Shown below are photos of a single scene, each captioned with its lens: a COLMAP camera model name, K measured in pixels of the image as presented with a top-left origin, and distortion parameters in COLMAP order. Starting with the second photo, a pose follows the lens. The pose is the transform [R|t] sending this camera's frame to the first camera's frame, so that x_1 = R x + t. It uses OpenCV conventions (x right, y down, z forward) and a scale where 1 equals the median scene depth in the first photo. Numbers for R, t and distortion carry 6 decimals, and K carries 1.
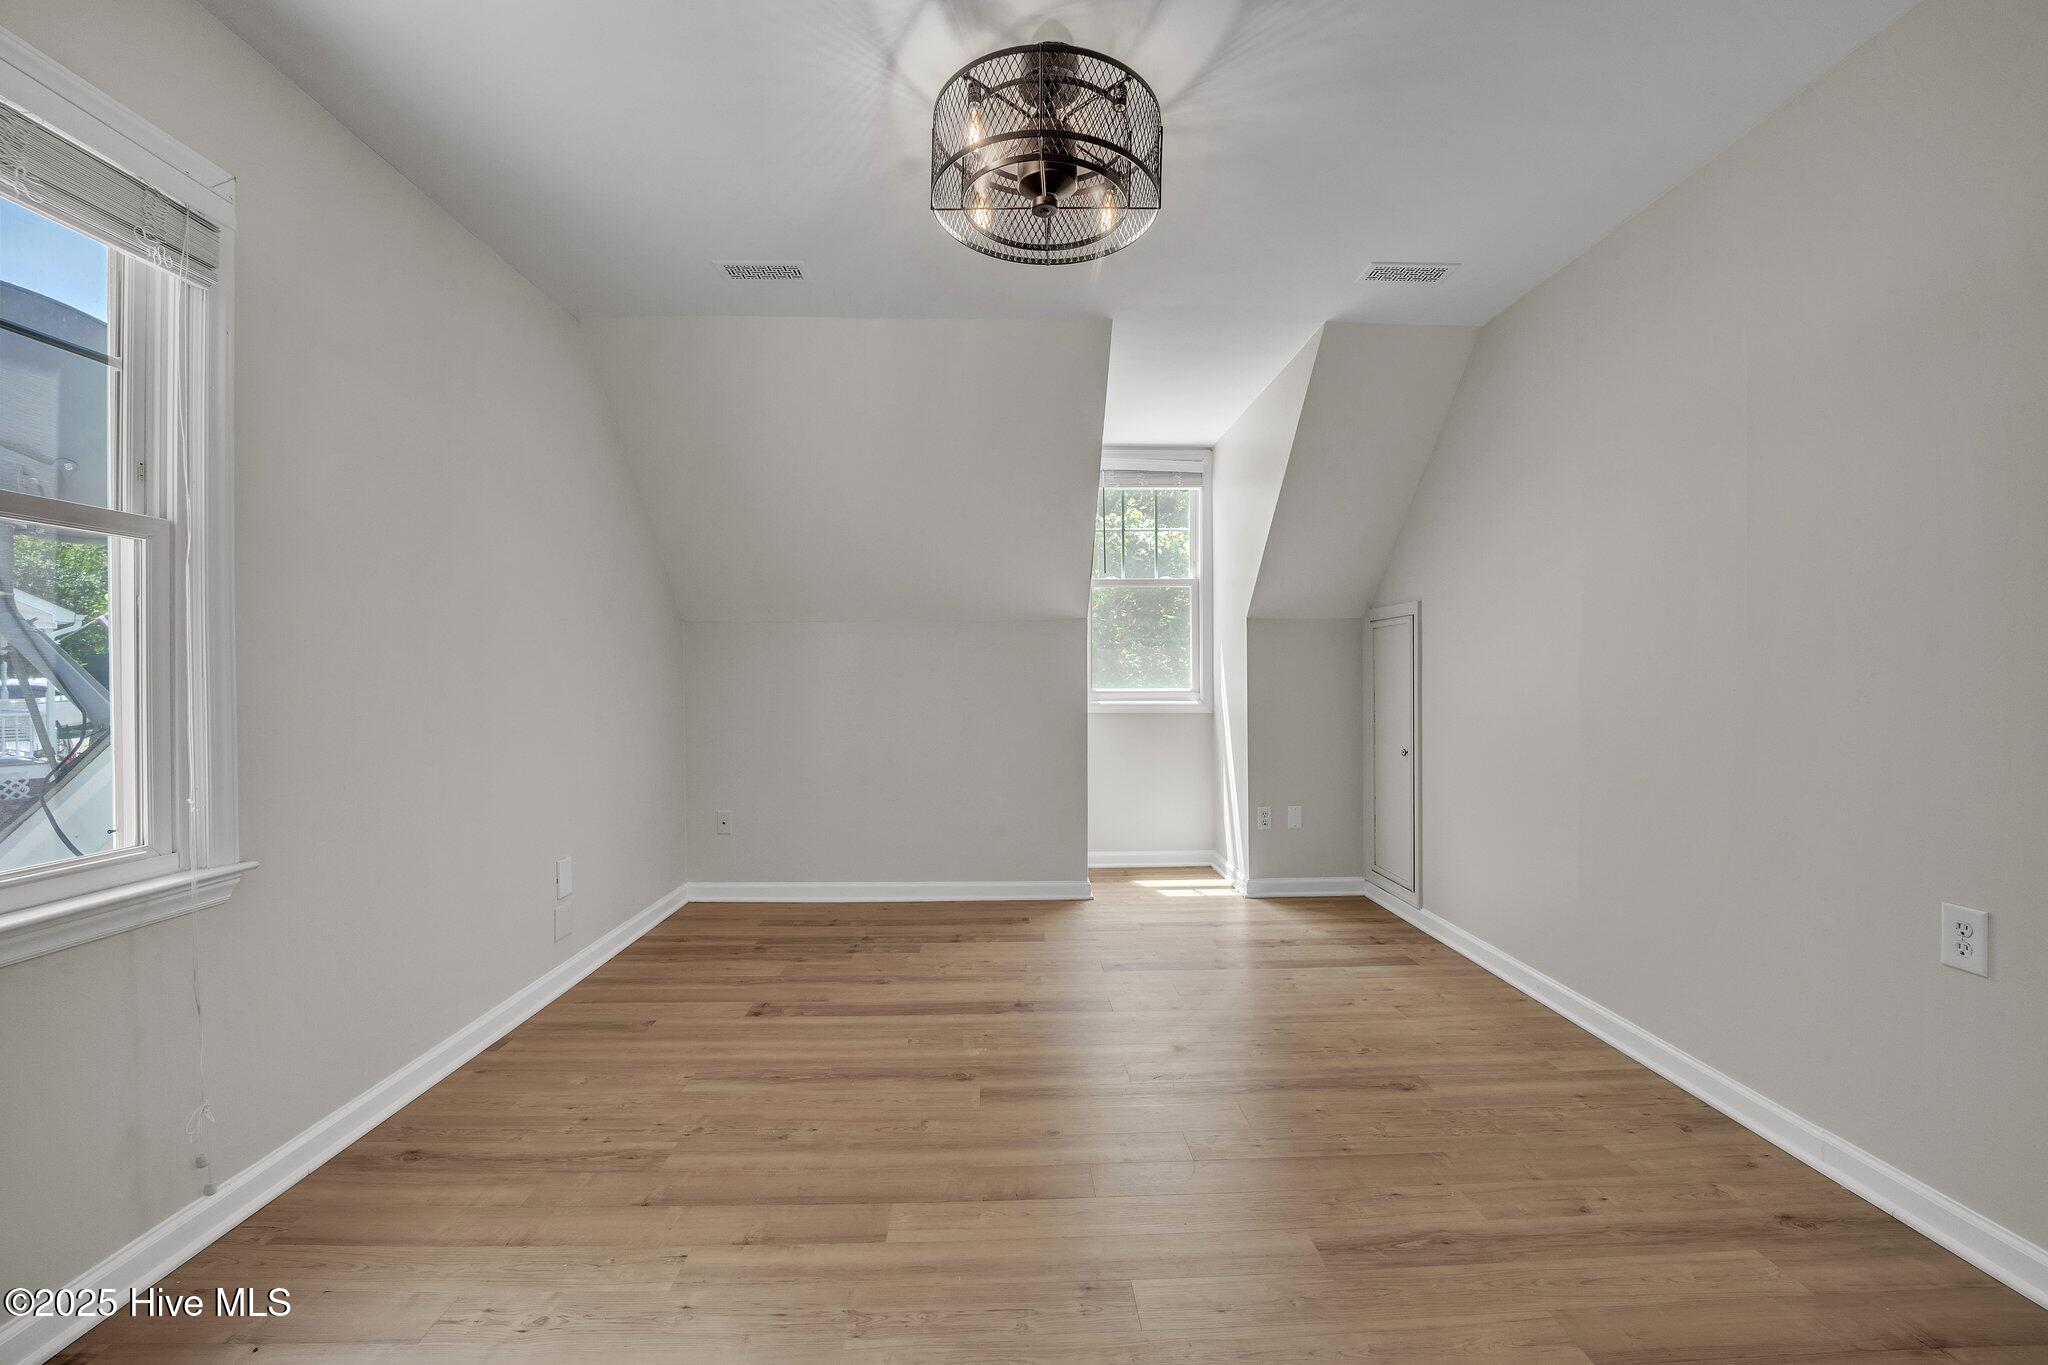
lens RADIAL K [[837.6, 0, 1024.9], [0, 837.6, 688.1], [0, 0, 1]] dist [-0.019051, -0.000120]
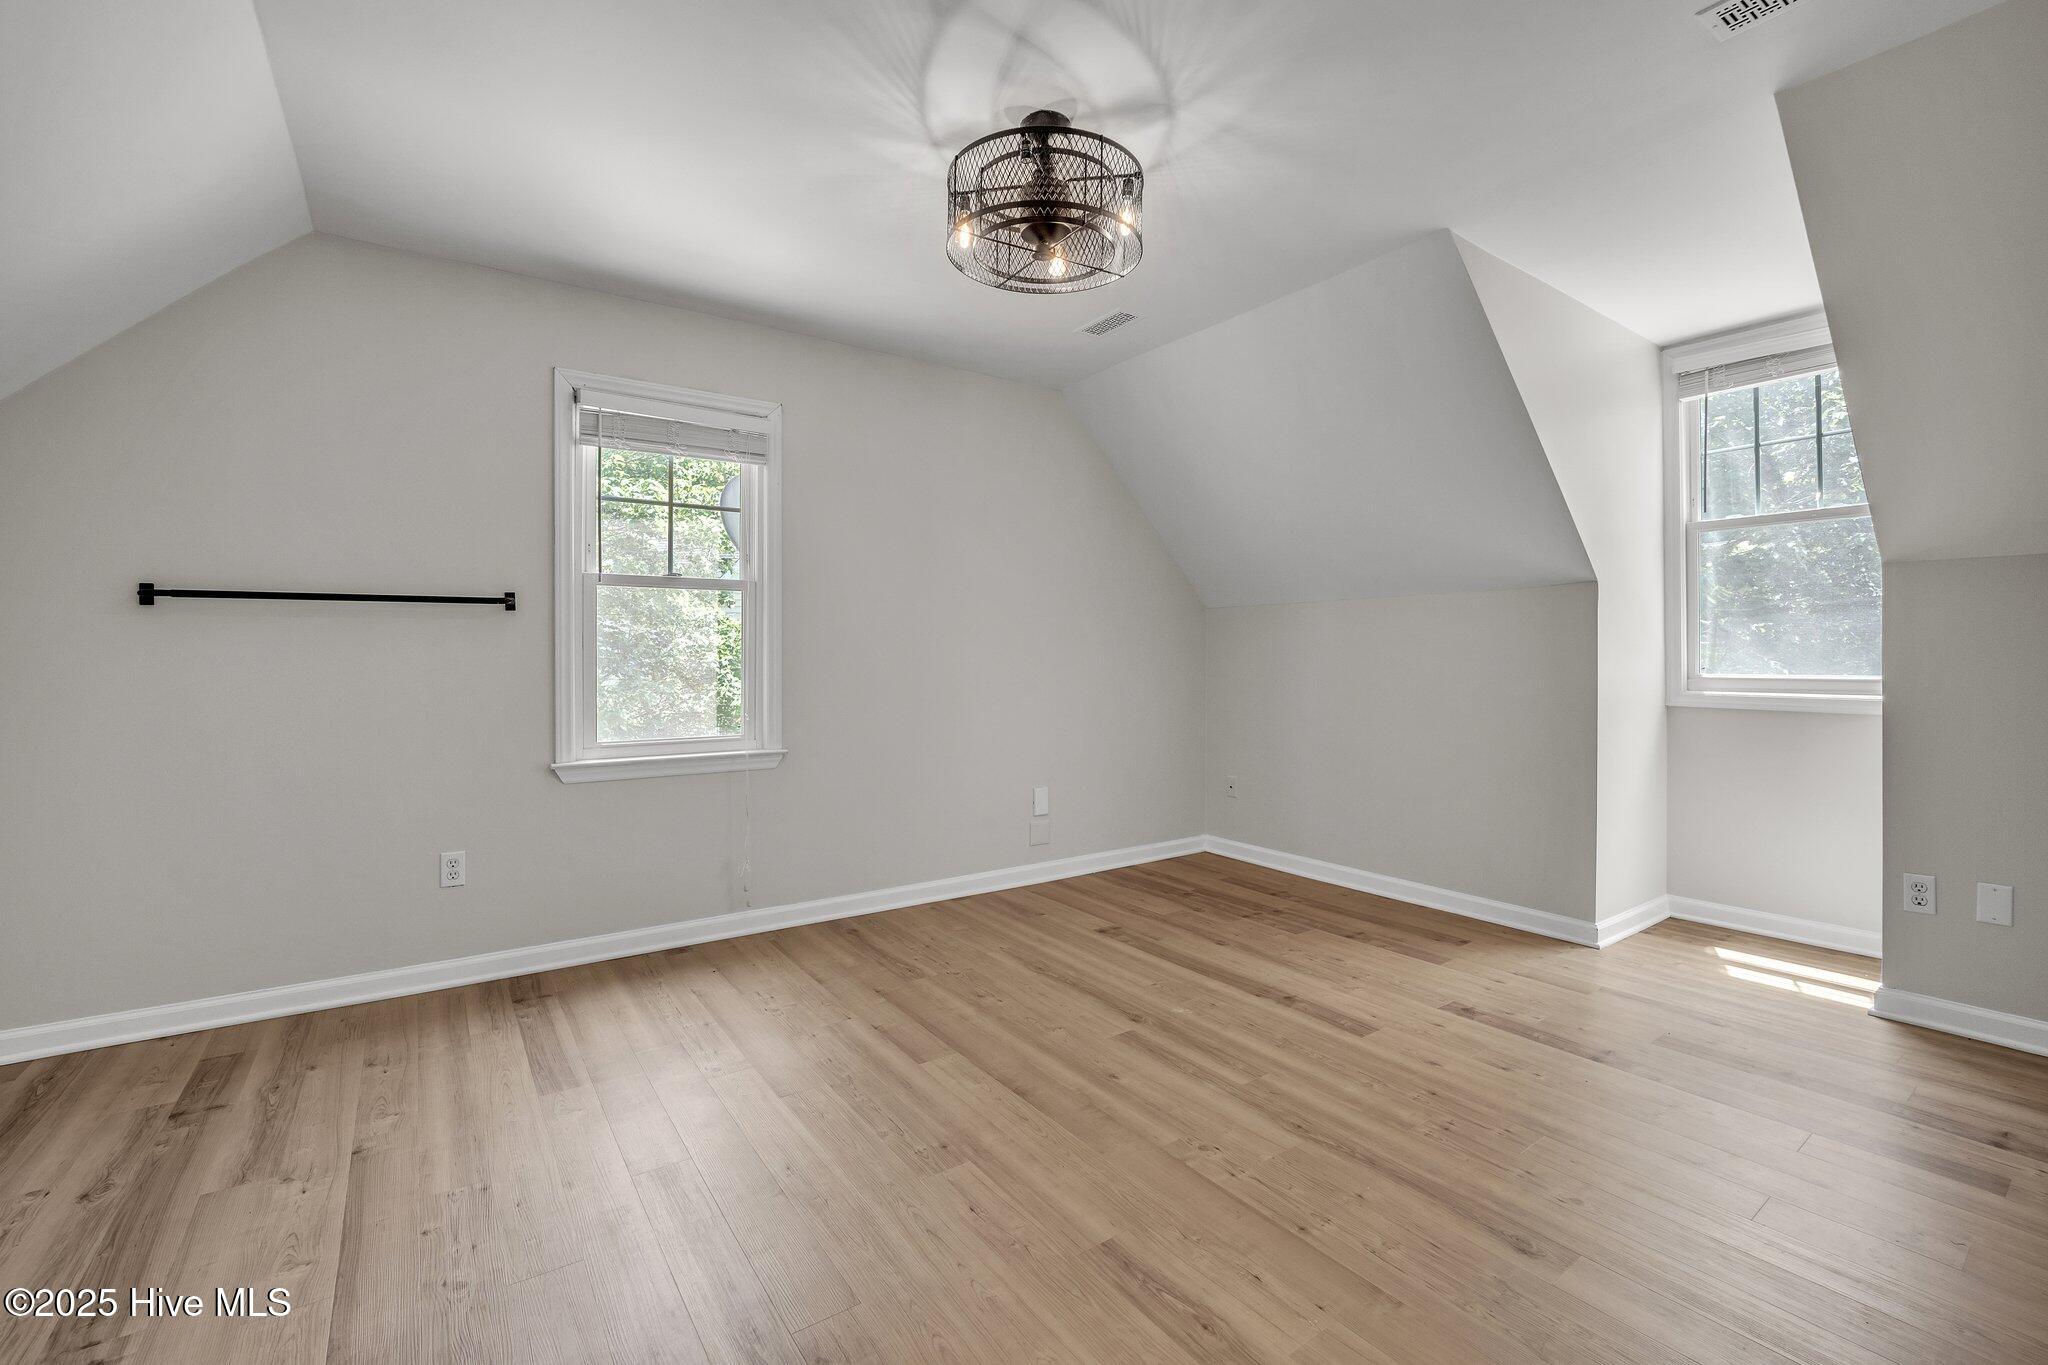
lens RADIAL K [[846.2, 0, 1027.9], [0, 846.2, 669.5], [0, 0, 1]] dist [-0.019428, 0.000088]
pose [[0.556008, 0.012559, -0.831082, 0.664429], [-0.011857, 0.999904, 0.007178, -0.001978], [0.831092, 0.005863, 0.556103, 0.222817]]
